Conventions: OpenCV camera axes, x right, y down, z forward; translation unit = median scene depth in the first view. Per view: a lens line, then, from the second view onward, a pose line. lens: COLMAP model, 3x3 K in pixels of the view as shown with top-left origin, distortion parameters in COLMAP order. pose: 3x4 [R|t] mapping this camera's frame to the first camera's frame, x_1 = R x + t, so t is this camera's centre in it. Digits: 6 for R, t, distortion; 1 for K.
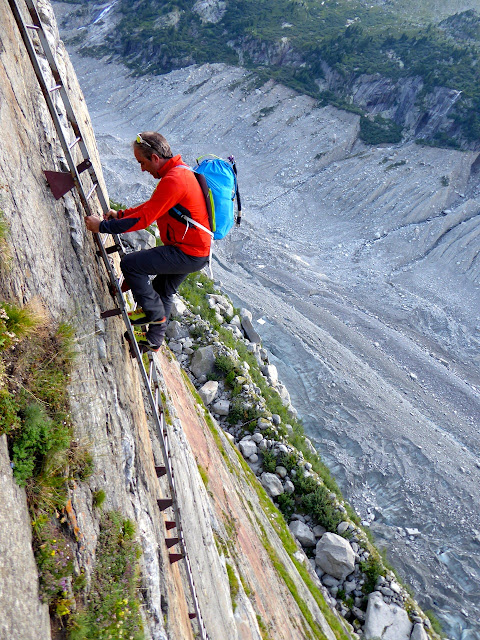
lens RADIAL K [[430.4, 0, 240.0], [0, 430.4, 320.0], [0, 0, 1]] dist [-0.022236, 0.002880]
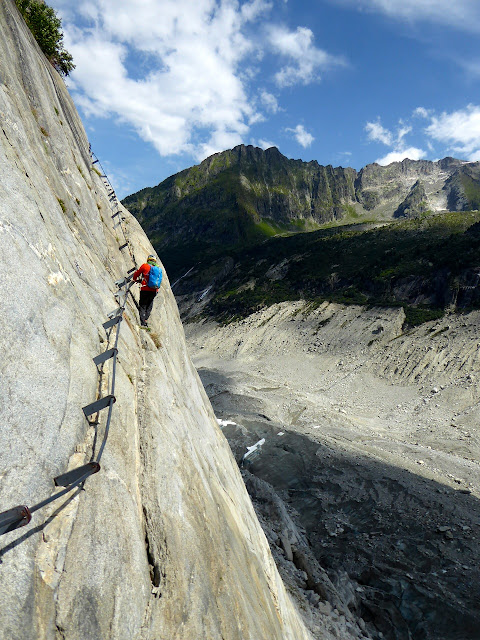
lens RADIAL K [[430.4, 0, 240.0], [0, 430.4, 320.0], [0, 0, 1]] dist [-0.022236, 0.002880]
pose [[0.949193, -0.227086, -0.217862, 0.097985], [0.074983, 0.835564, -0.544252, 0.135576], [0.305630, 0.500264, 0.810140, -0.047686]]
